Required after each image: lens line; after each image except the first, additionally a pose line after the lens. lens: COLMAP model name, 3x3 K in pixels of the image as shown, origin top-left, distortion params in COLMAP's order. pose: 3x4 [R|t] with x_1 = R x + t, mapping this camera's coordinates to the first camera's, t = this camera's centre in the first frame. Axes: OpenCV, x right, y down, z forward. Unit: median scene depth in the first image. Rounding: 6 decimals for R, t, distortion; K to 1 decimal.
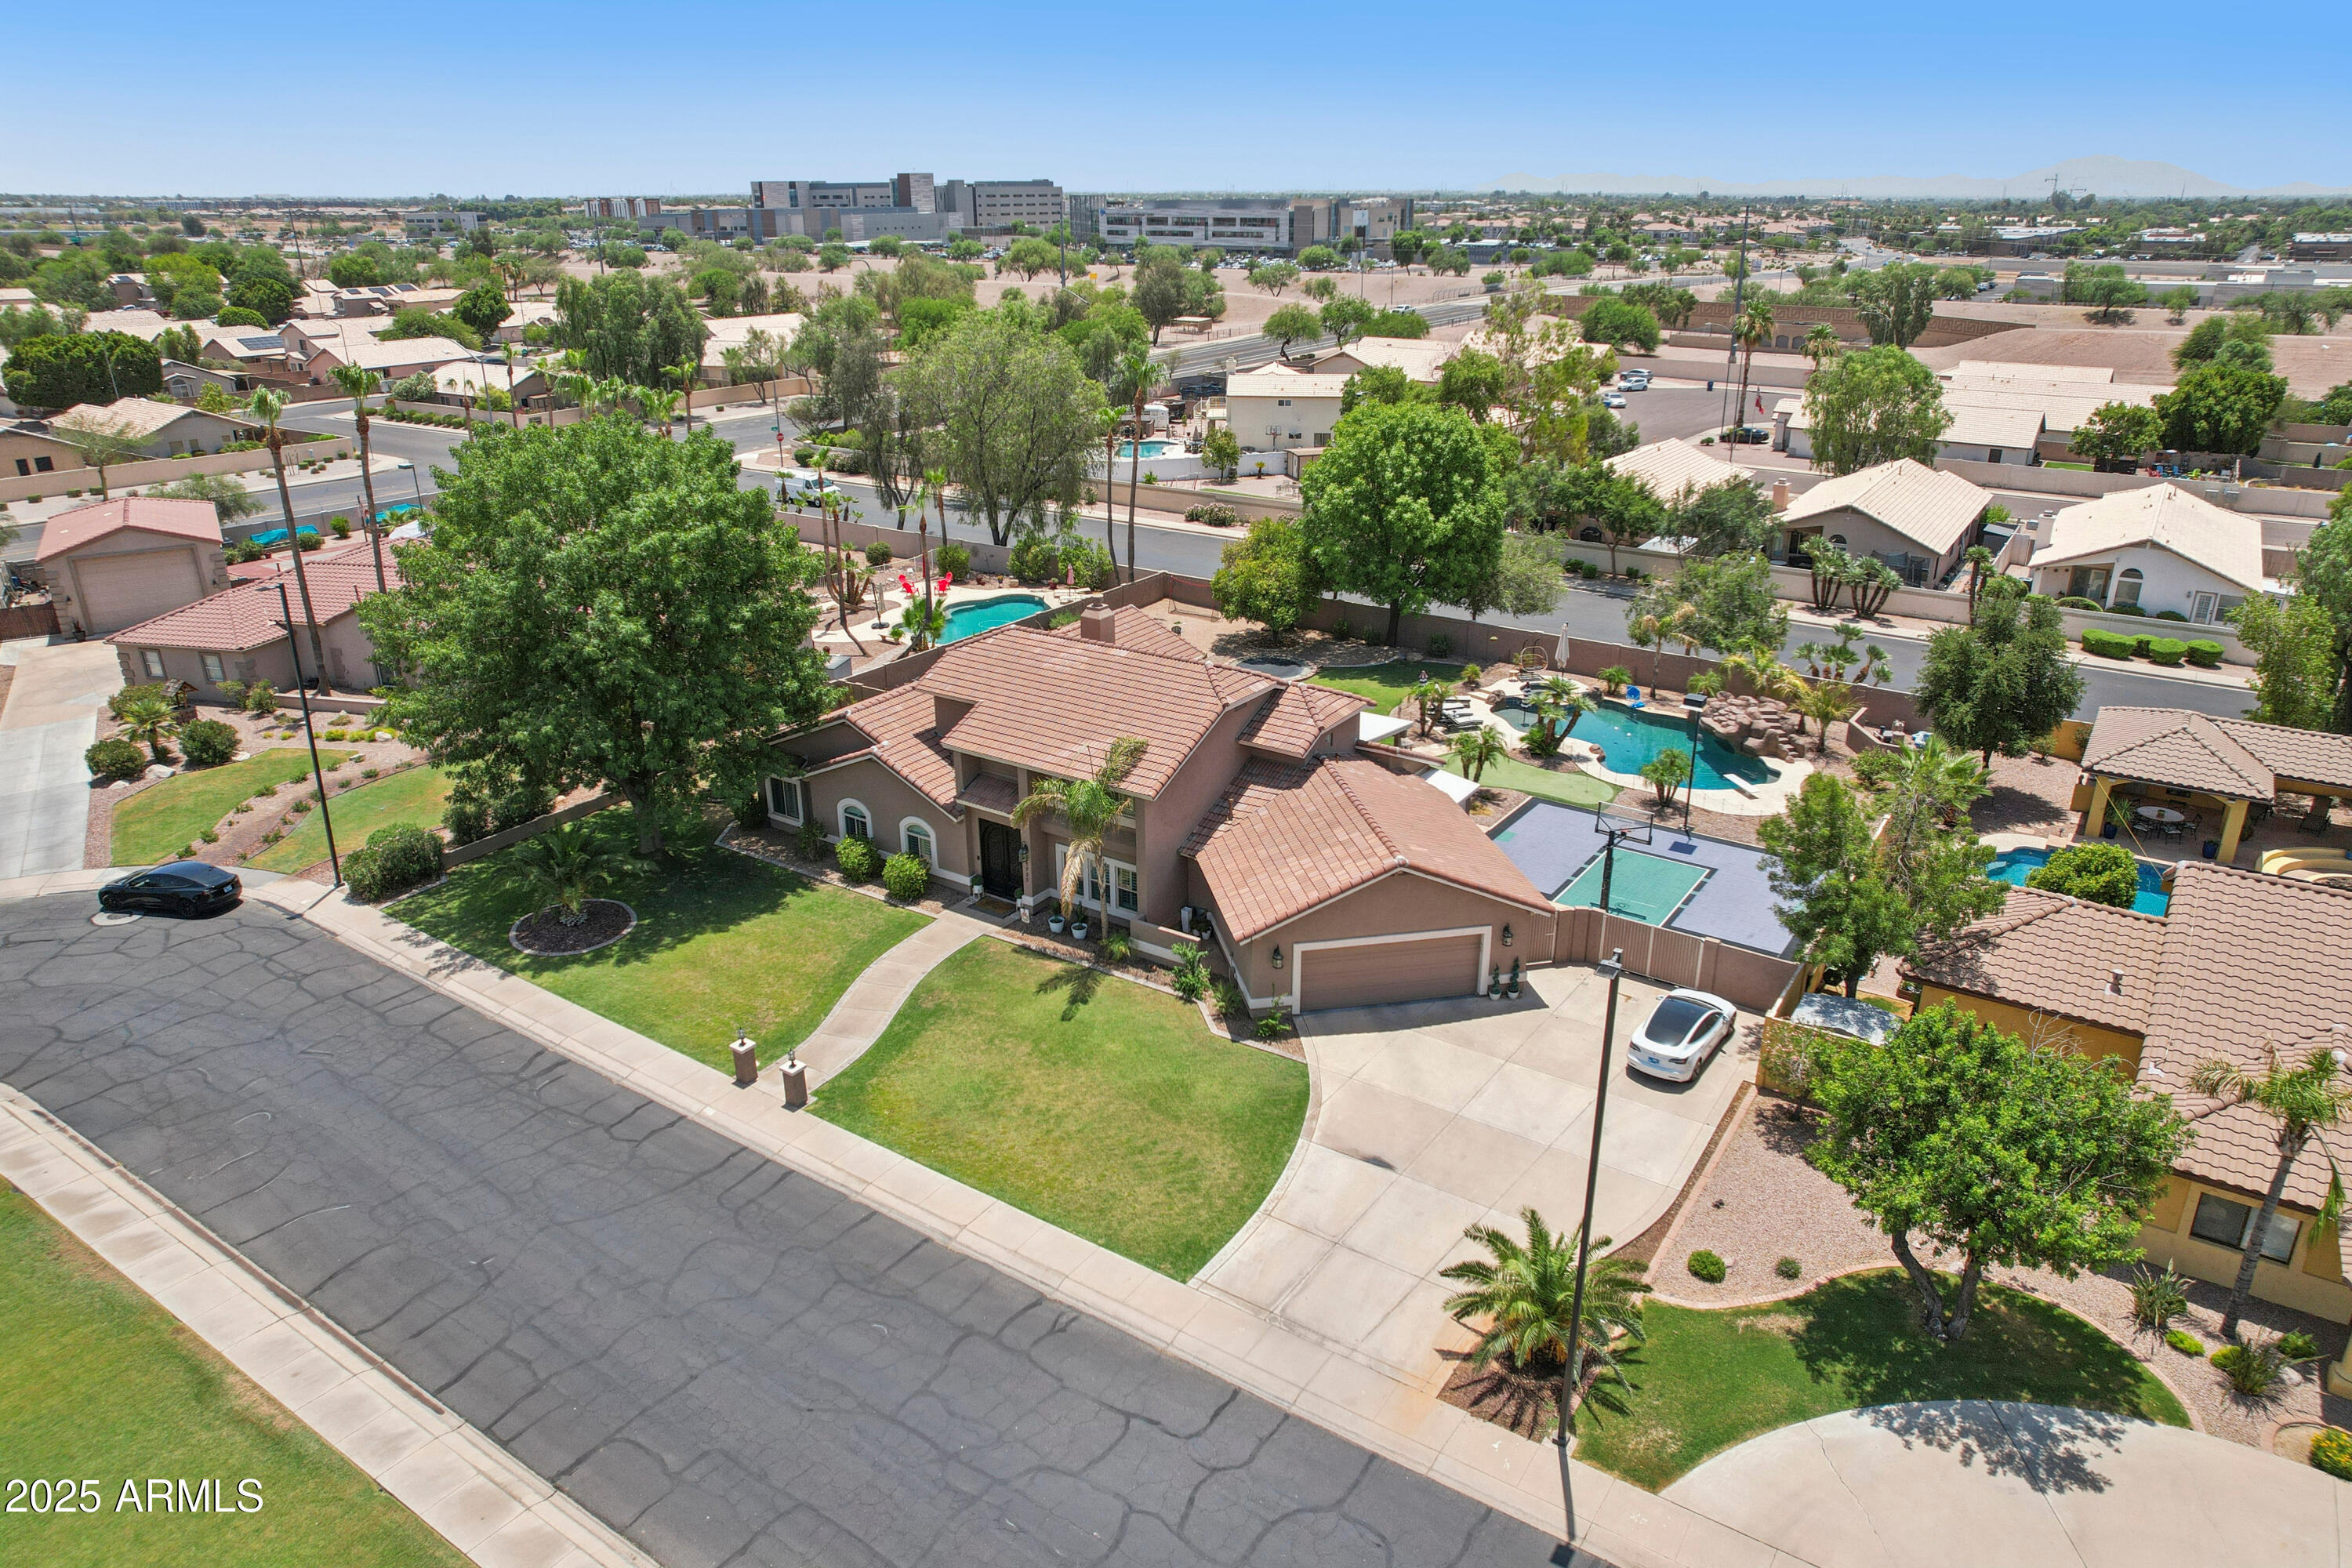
lens RADIAL K [[1519.3, 0, 1189.7], [0, 1519.3, 763.9], [0, 0, 1]] dist [-0.065519, 0.050921]
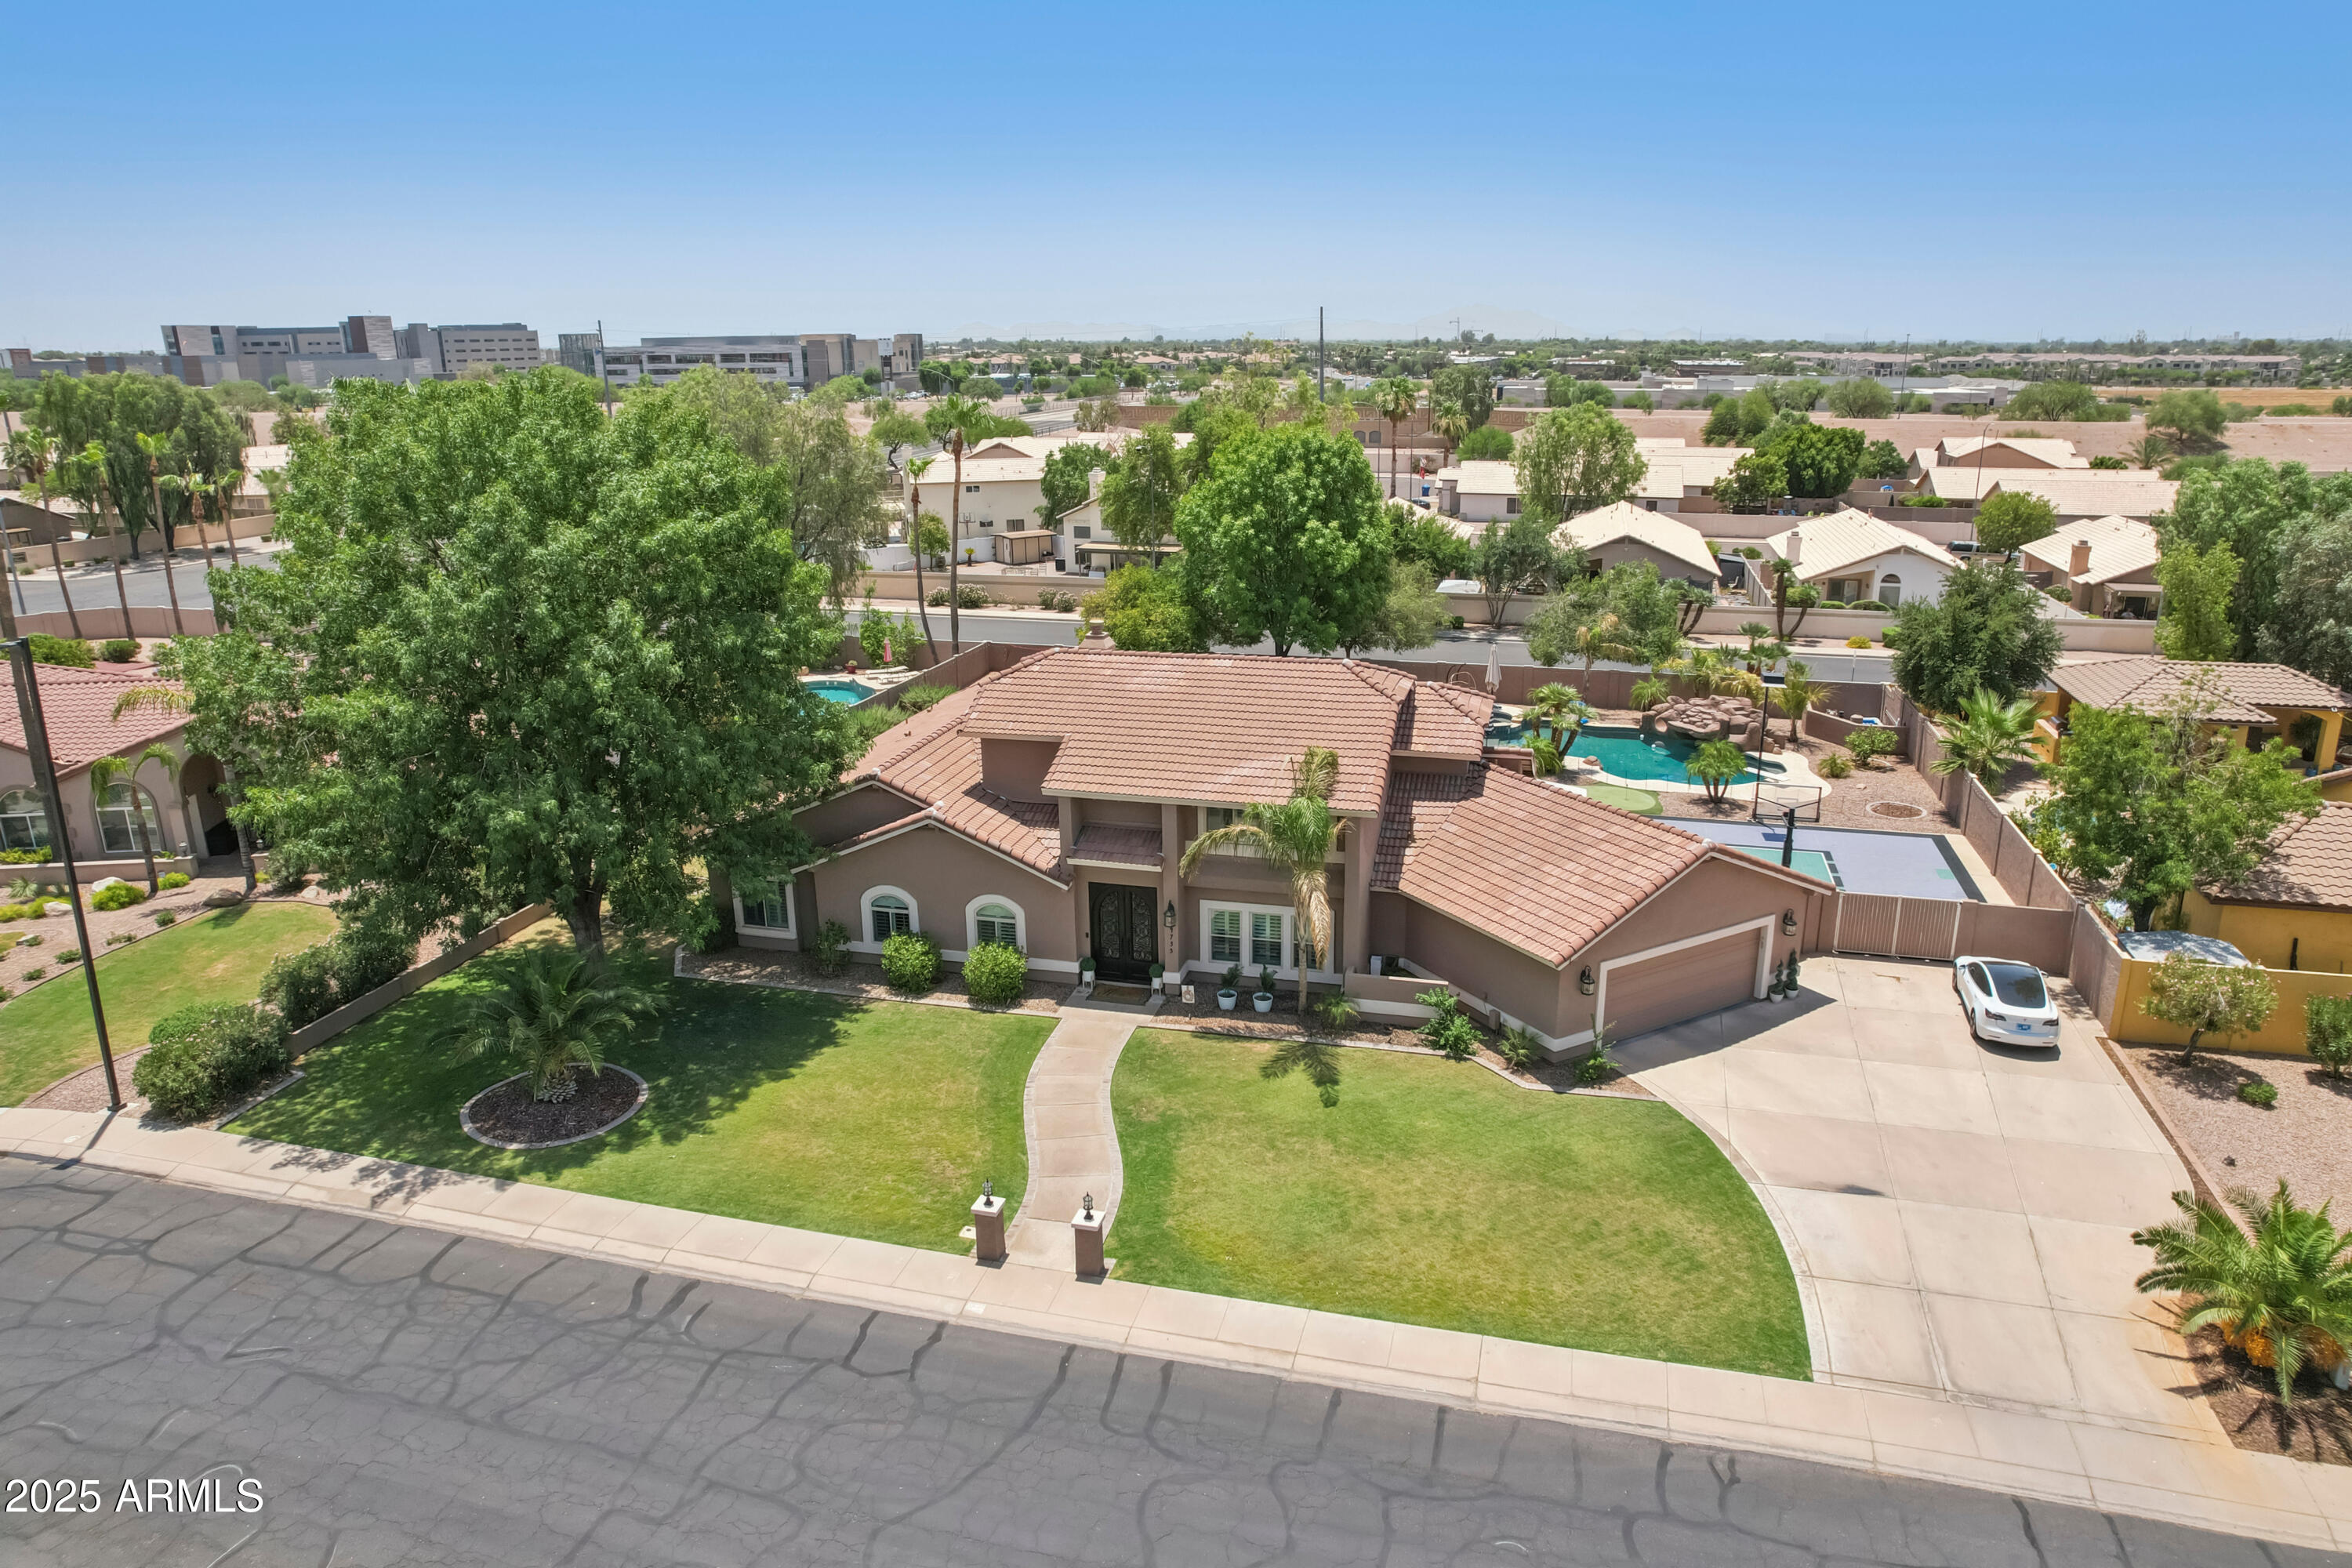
lens RADIAL K [[1528.8, 0, 1176.0], [0, 1528.8, 784.0], [0, 0, 1]] dist [-0.042939, 0.024339]
pose [[0.947656, -0.097163, 0.304149, -0.261095], [0.121763, 0.990562, -0.062939, 0.031693], [-0.295163, 0.096679, 0.950543, 0.186505]]
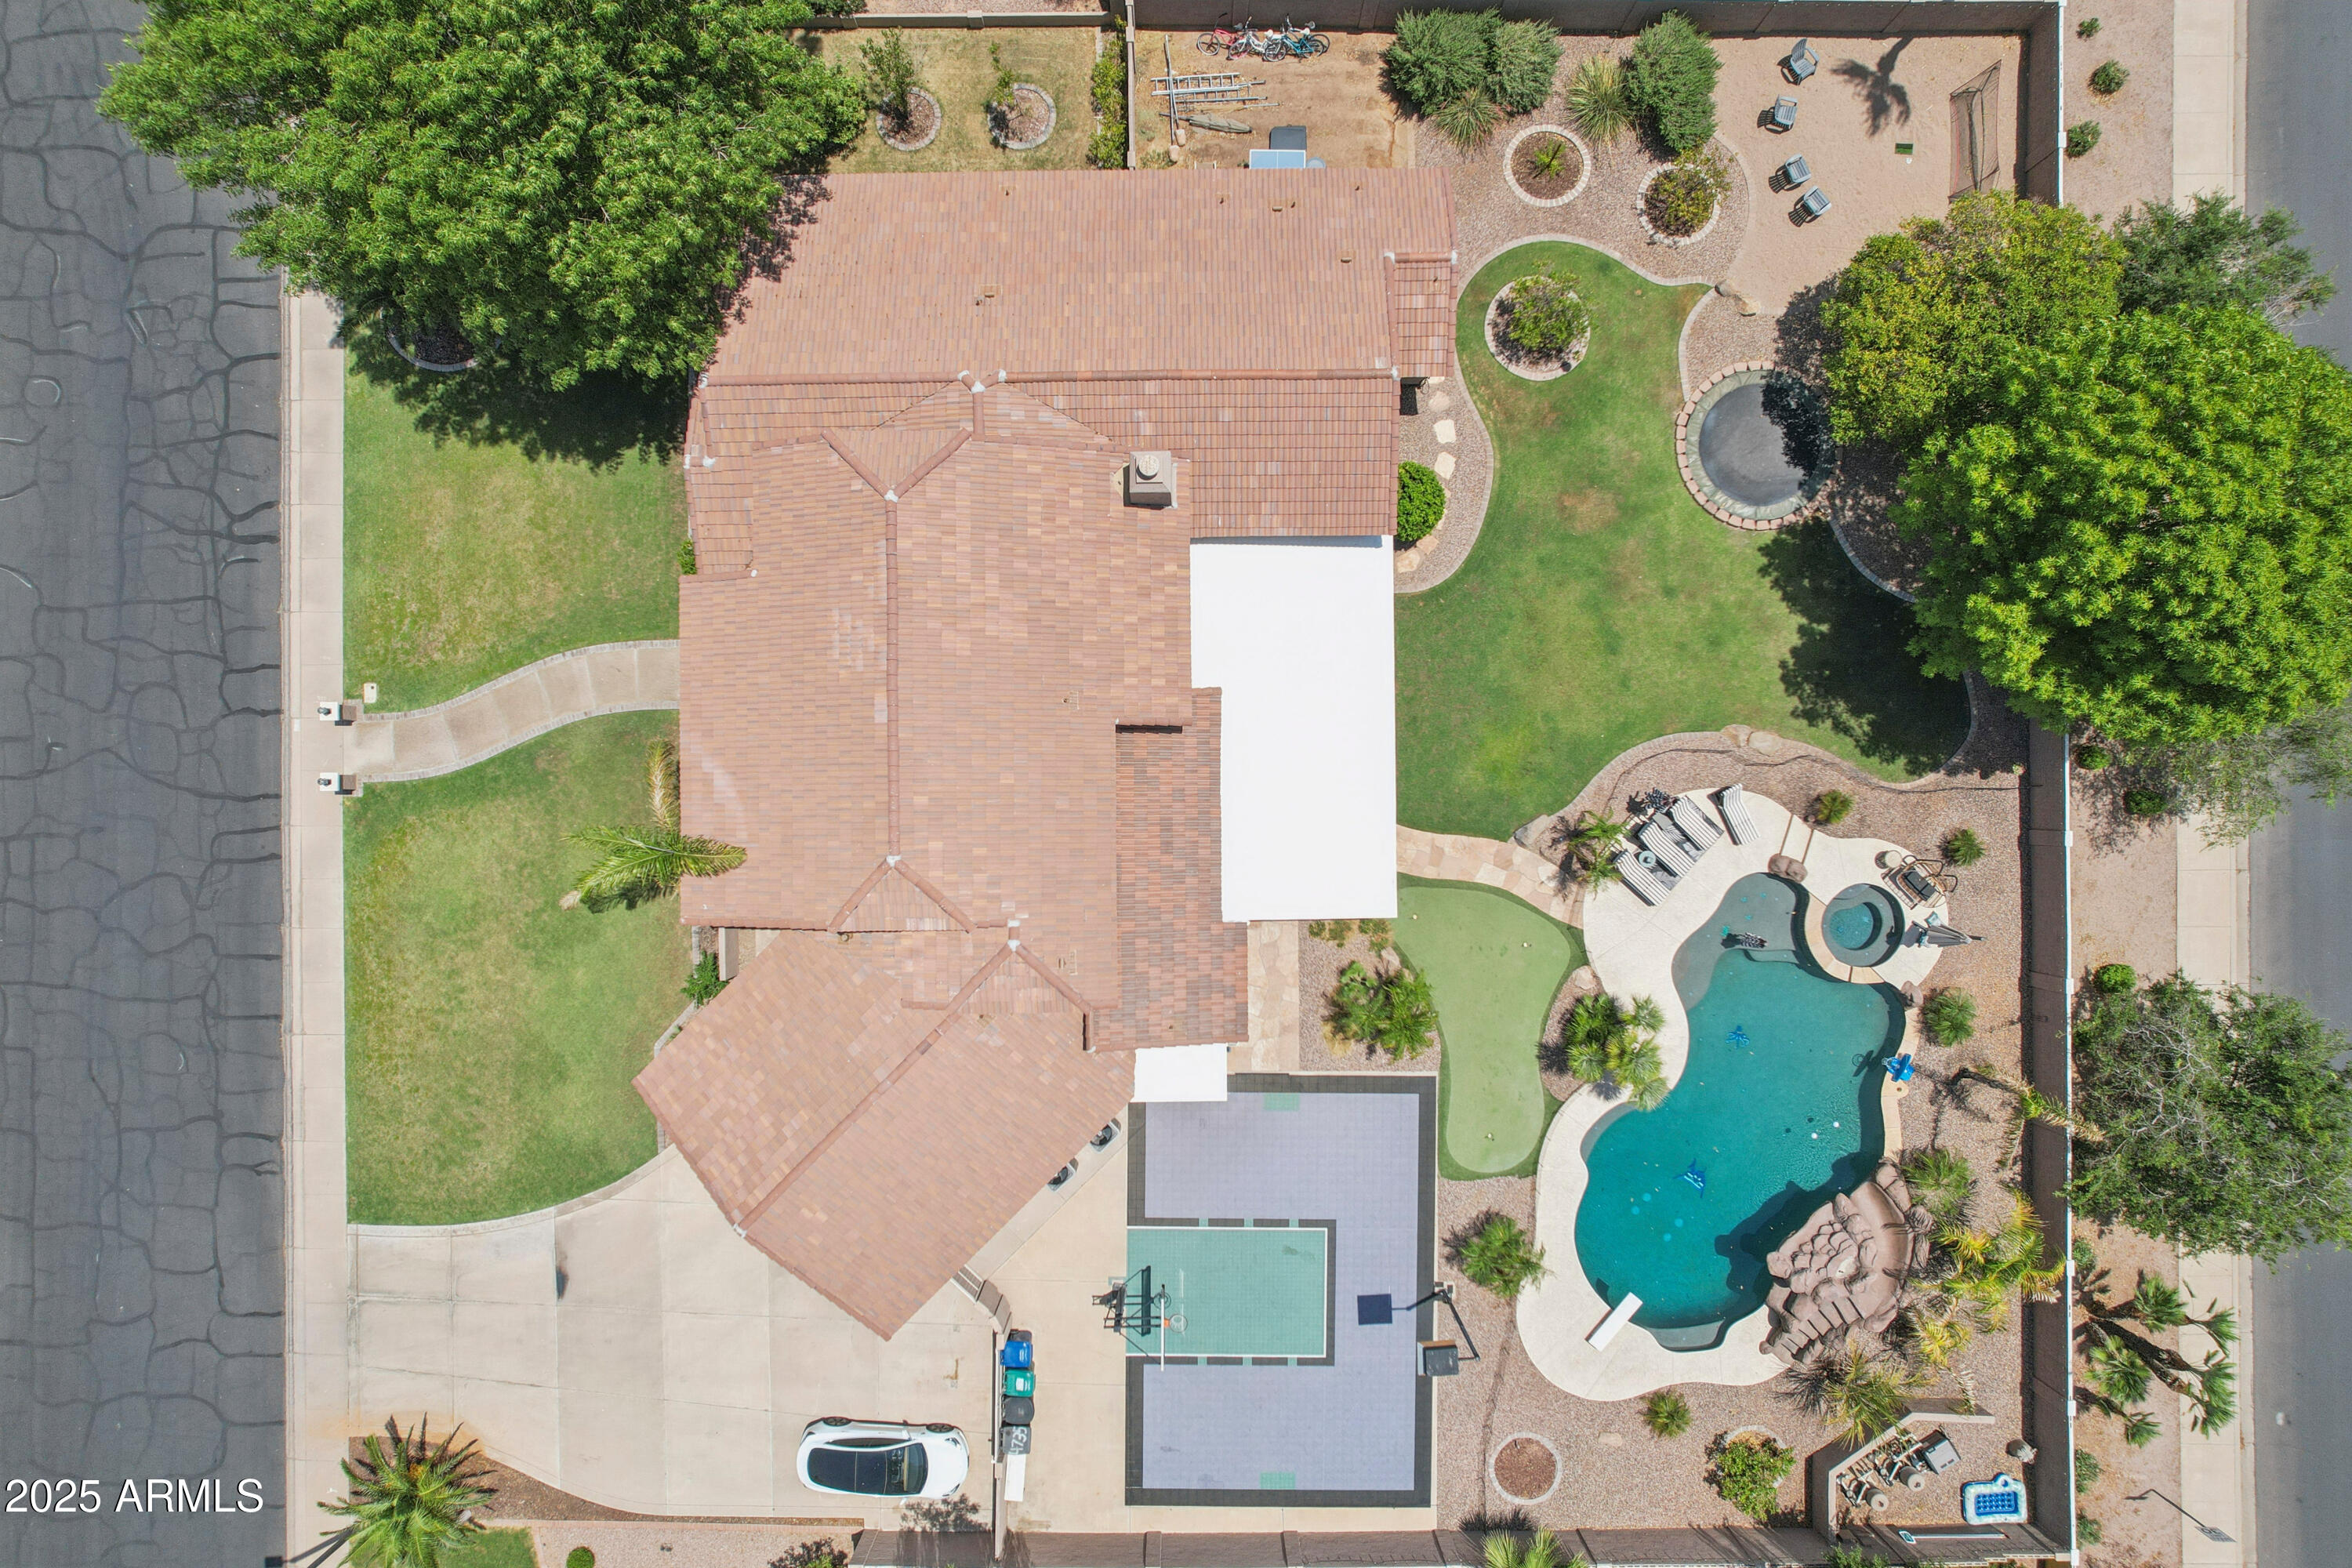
lens RADIAL K [[1518.8, 0, 1176.0], [0, 1518.8, 784.0], [0, 0, 1]] dist [-0.084257, 0.082615]
pose [[0.558813, 0.829242, -0.009232, 0.048655], [-0.287485, 0.204150, 0.935775, -0.587504], [0.777869, -0.520270, 0.352477, 0.679817]]
